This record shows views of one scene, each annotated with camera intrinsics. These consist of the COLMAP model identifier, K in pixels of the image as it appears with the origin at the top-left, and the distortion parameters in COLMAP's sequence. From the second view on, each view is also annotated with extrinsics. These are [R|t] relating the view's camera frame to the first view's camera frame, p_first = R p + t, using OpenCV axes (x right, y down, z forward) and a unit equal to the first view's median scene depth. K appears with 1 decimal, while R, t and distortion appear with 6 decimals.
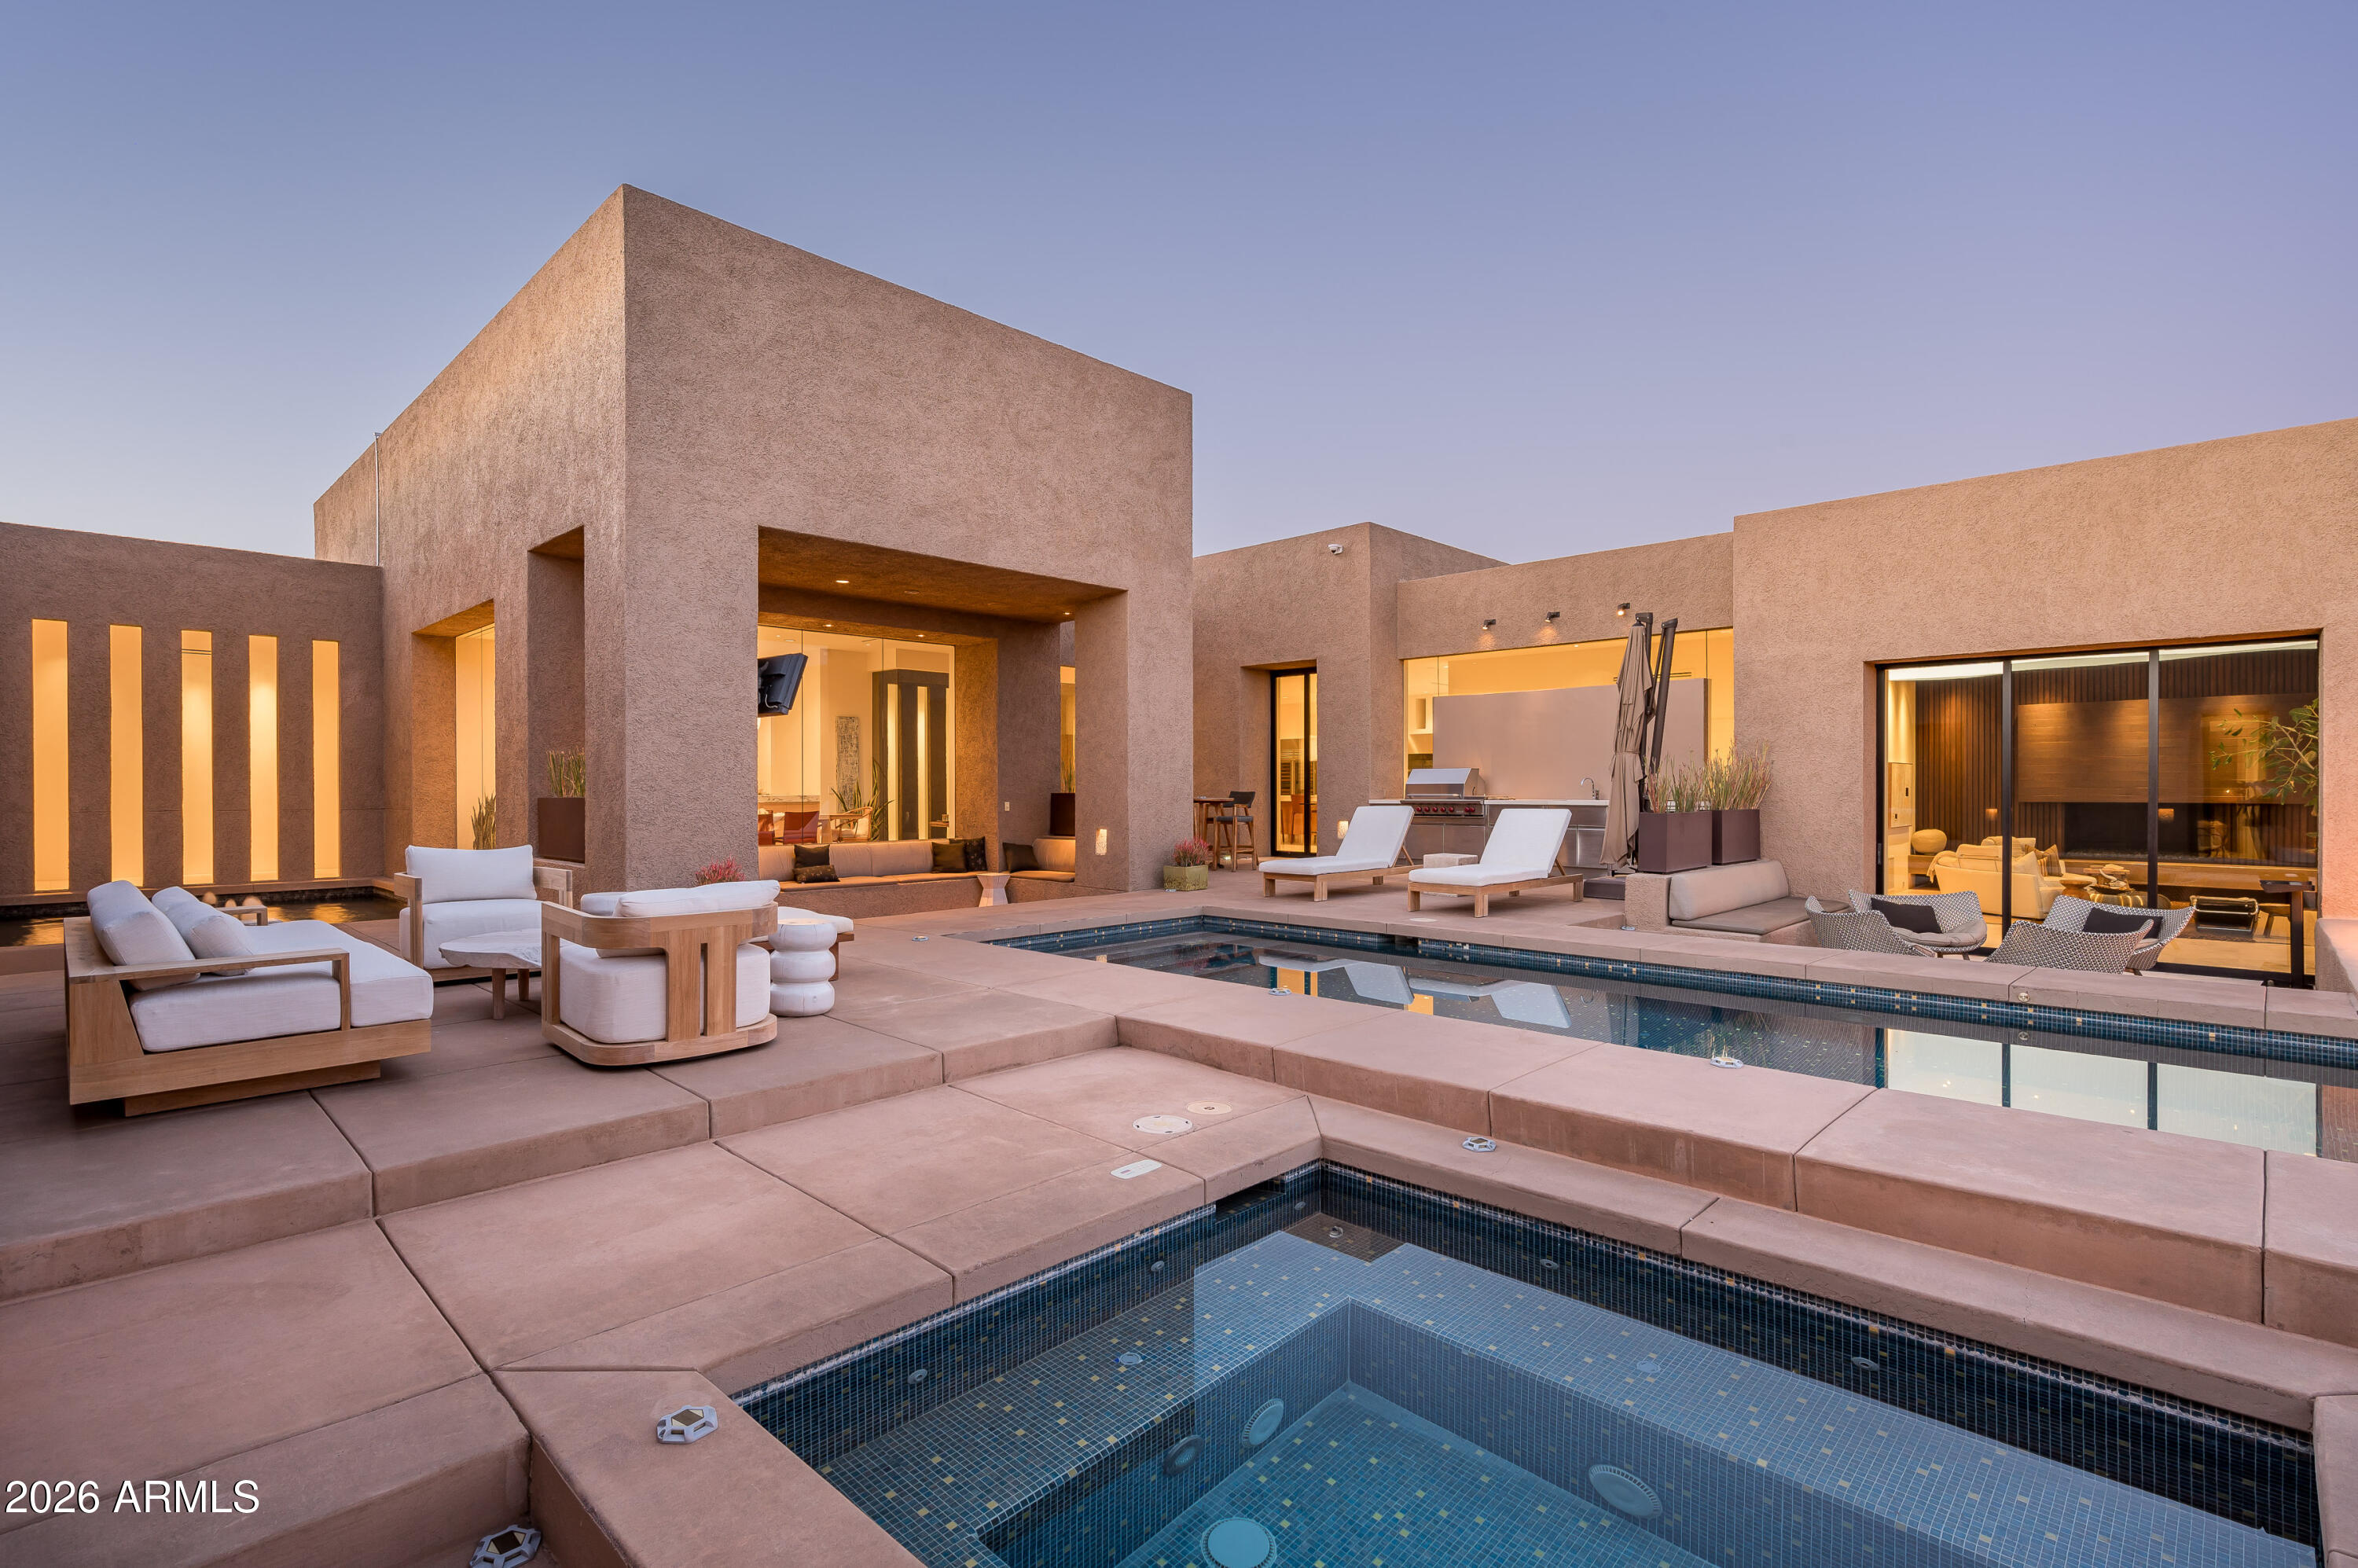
lens RADIAL K [[1108.8, 0, 1180.1], [0, 1108.8, 787.6], [0, 0, 1]] dist [0.000463, -0.000248]
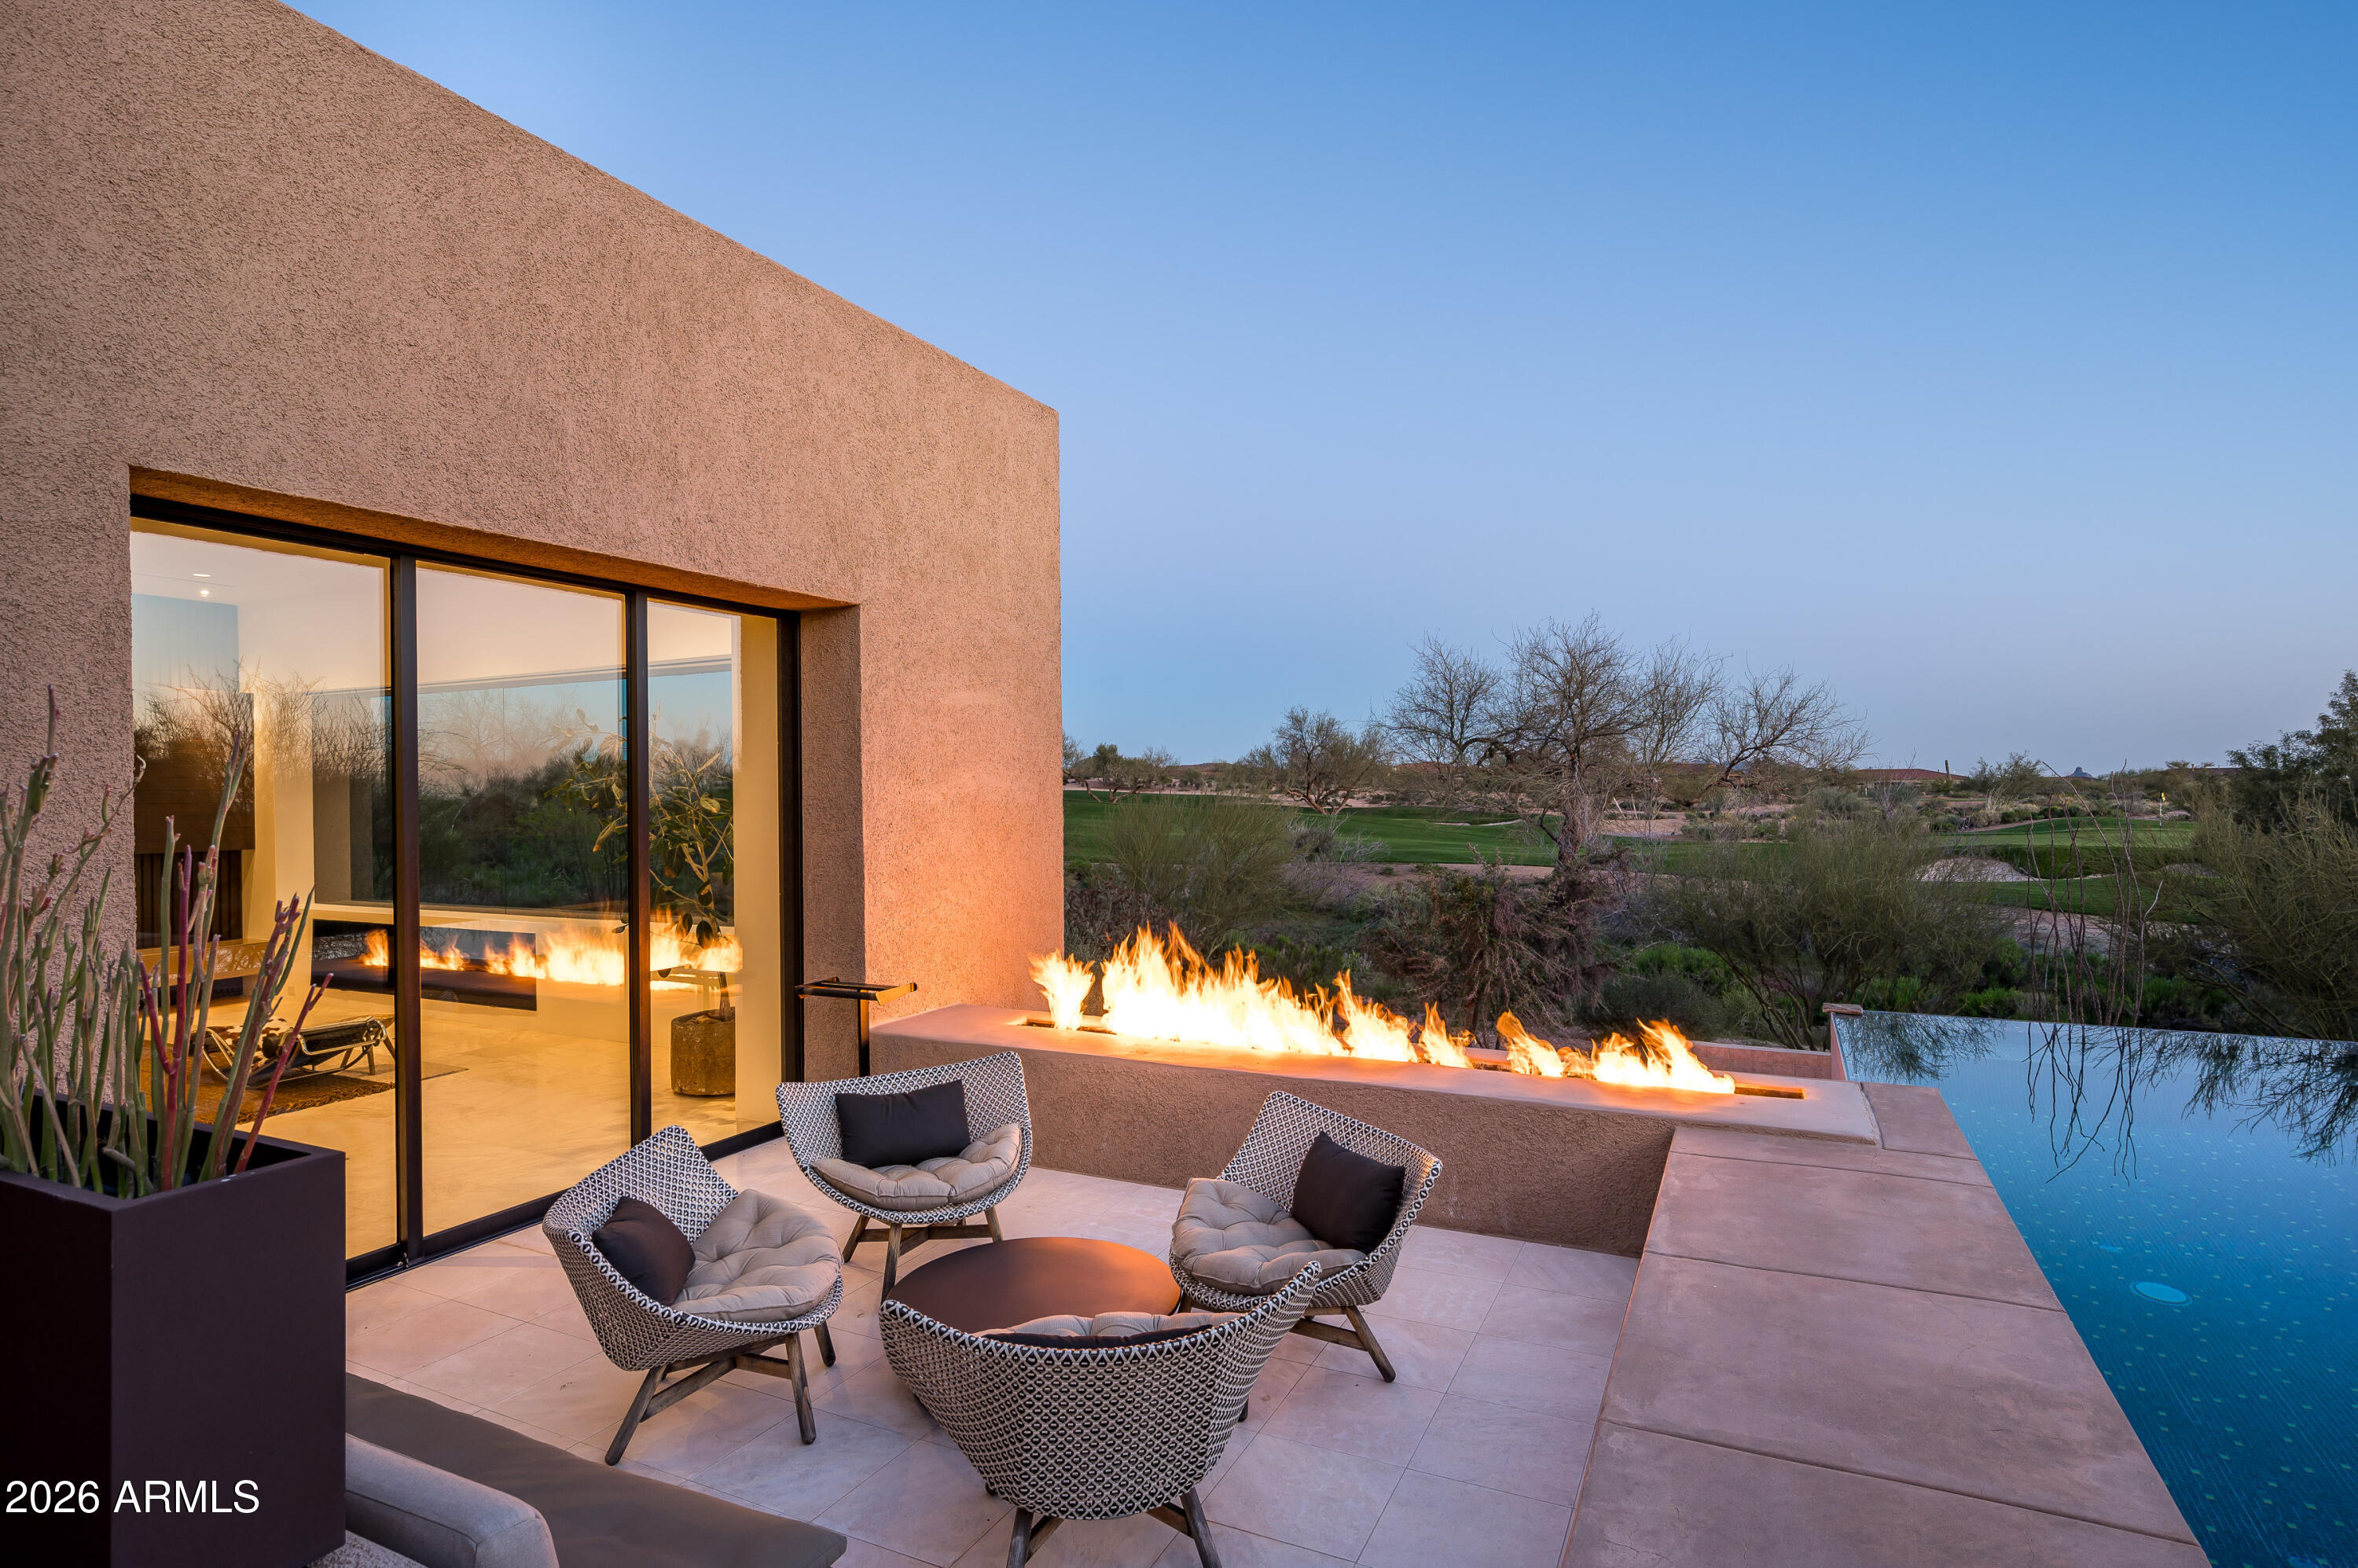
lens RADIAL K [[1172.9, 0, 1179.9], [0, 1172.9, 792.2], [0, 0, 1]] dist [-0.002361, 0.000326]
pose [[-0.299740, 0.000359, 0.954021, 0.235075], [0.007897, 0.999967, 0.002105, -0.023566], [-0.953988, 0.008165, -0.299732, 0.864193]]
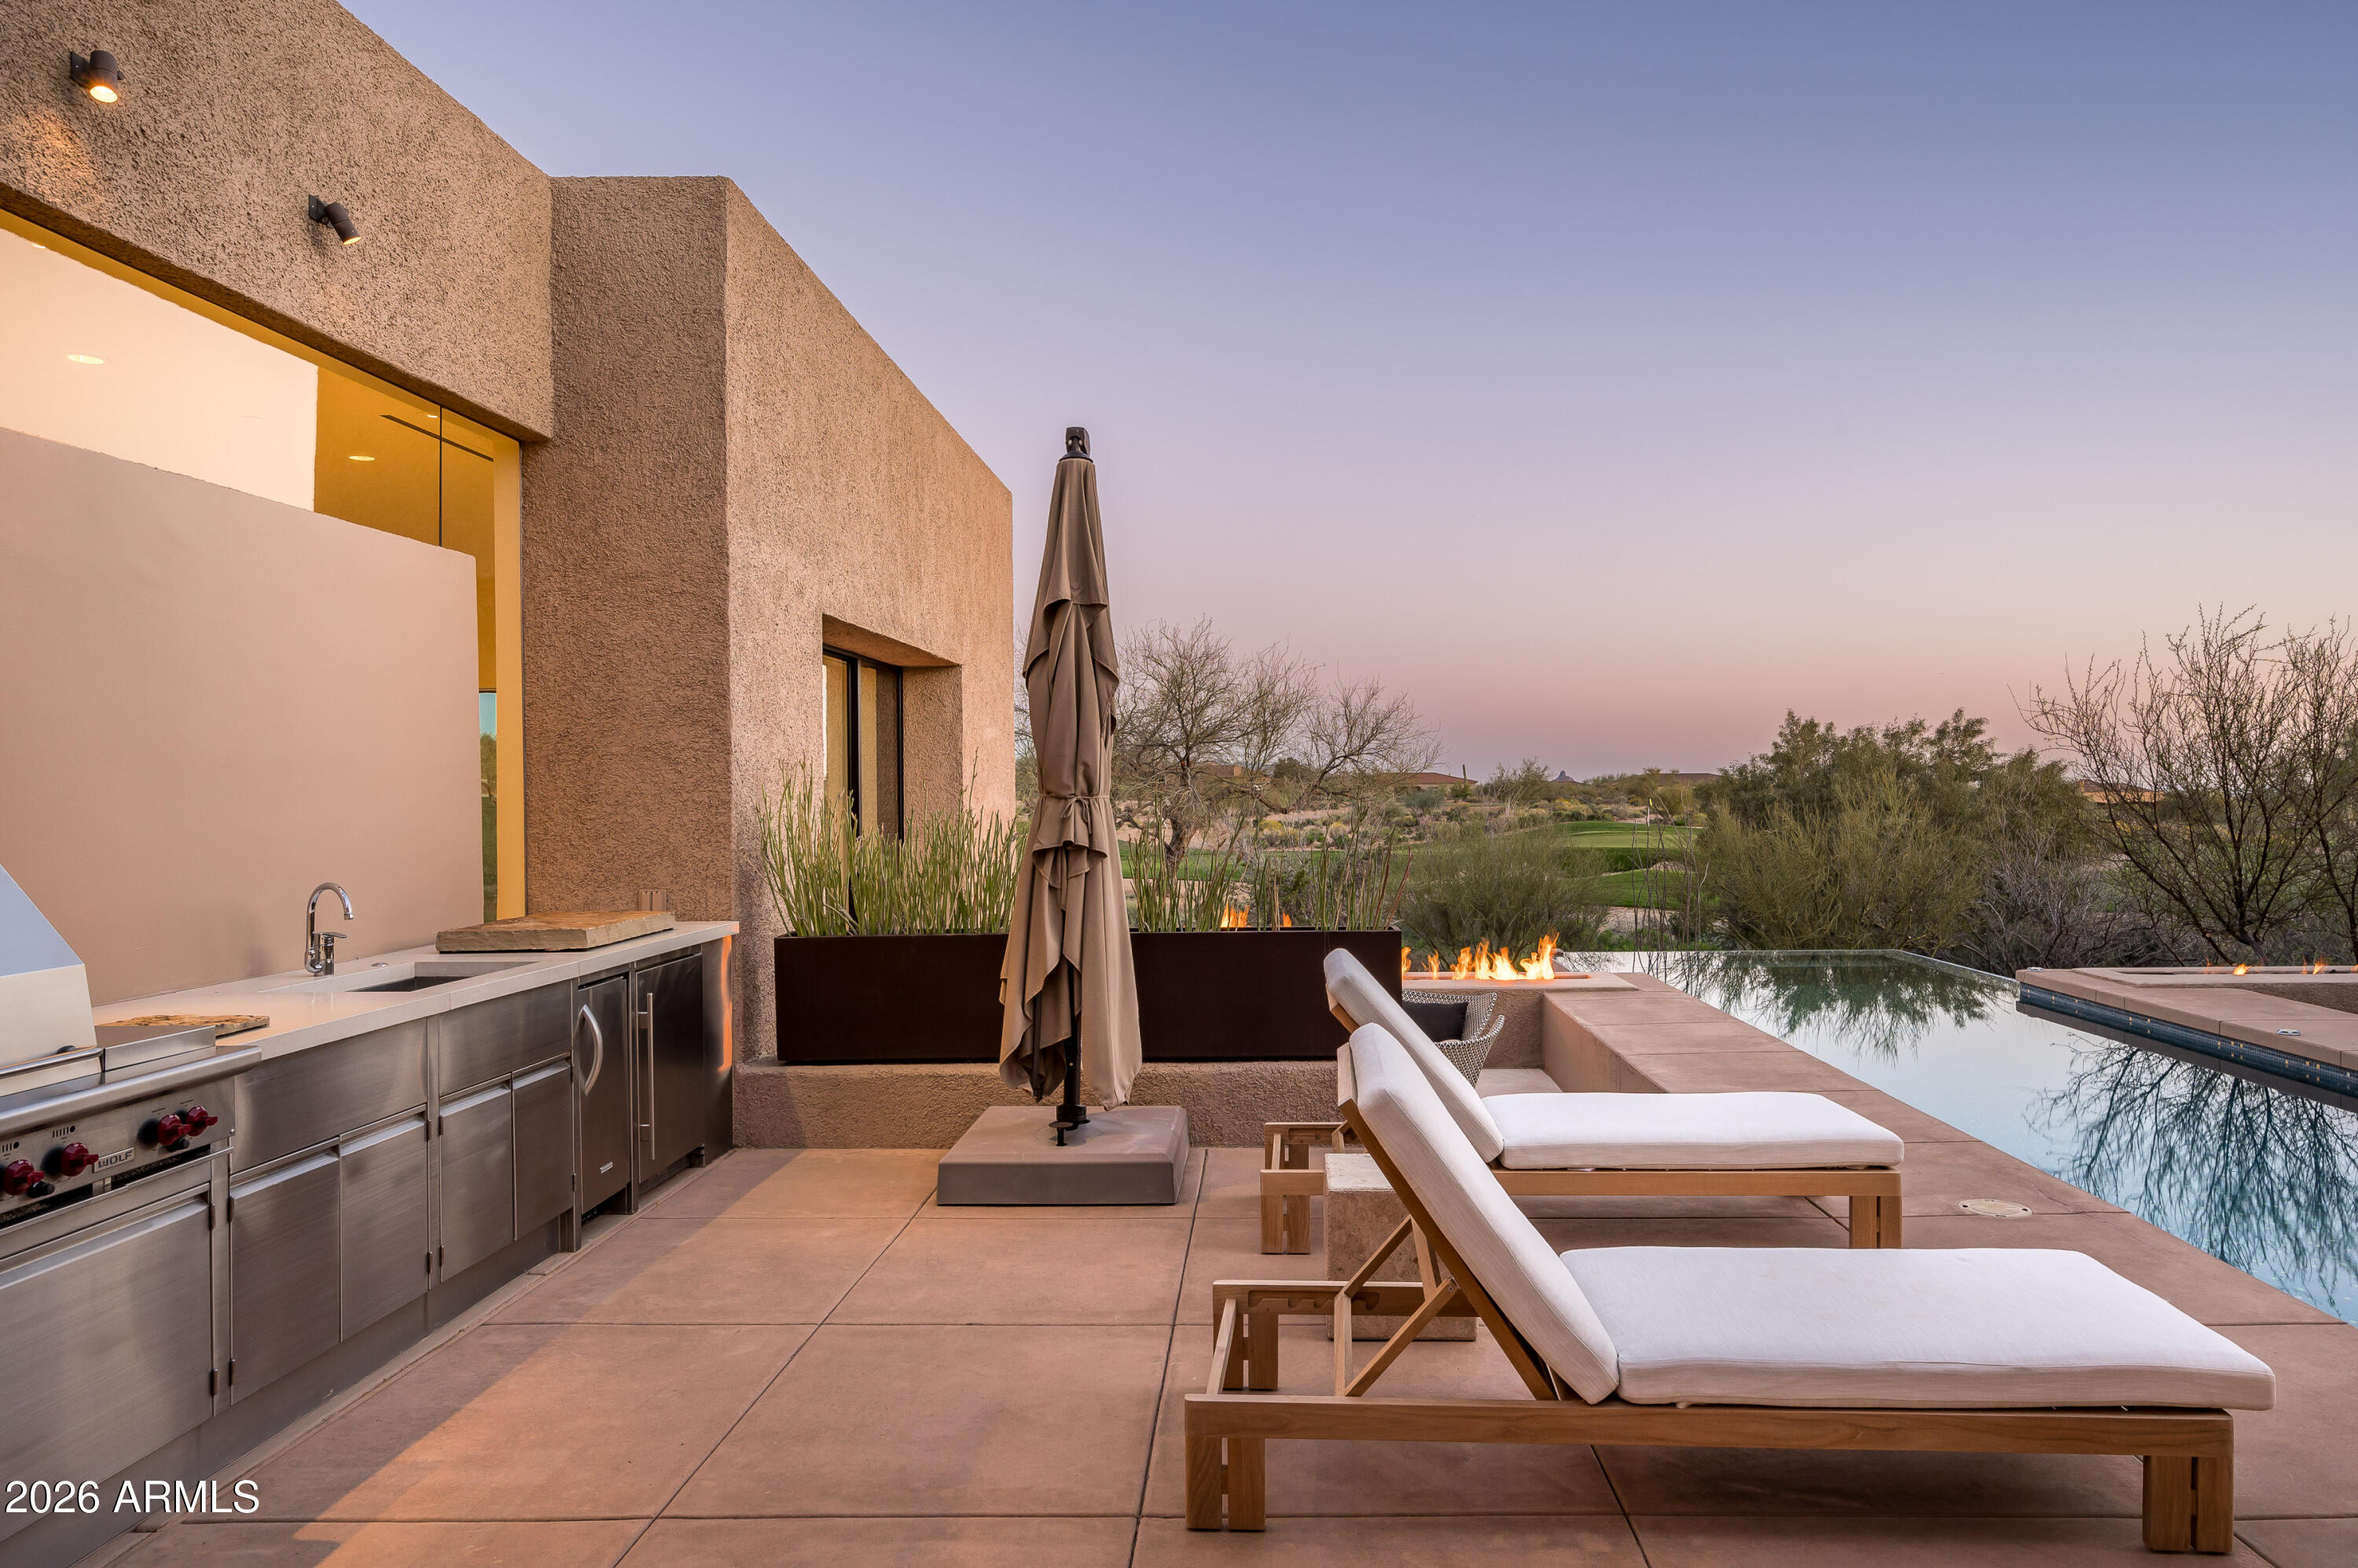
lens RADIAL K [[1465.2, 0, 1235.9], [0, 1465.2, 812.5], [0, 0, 1]] dist [-0.011271, -0.002920]
pose [[-0.674529, -0.005562, 0.738228, 0.008576], [0.008954, 0.999836, 0.015715, -0.035074], [-0.738194, 0.017210, -0.674369, 1.373151]]
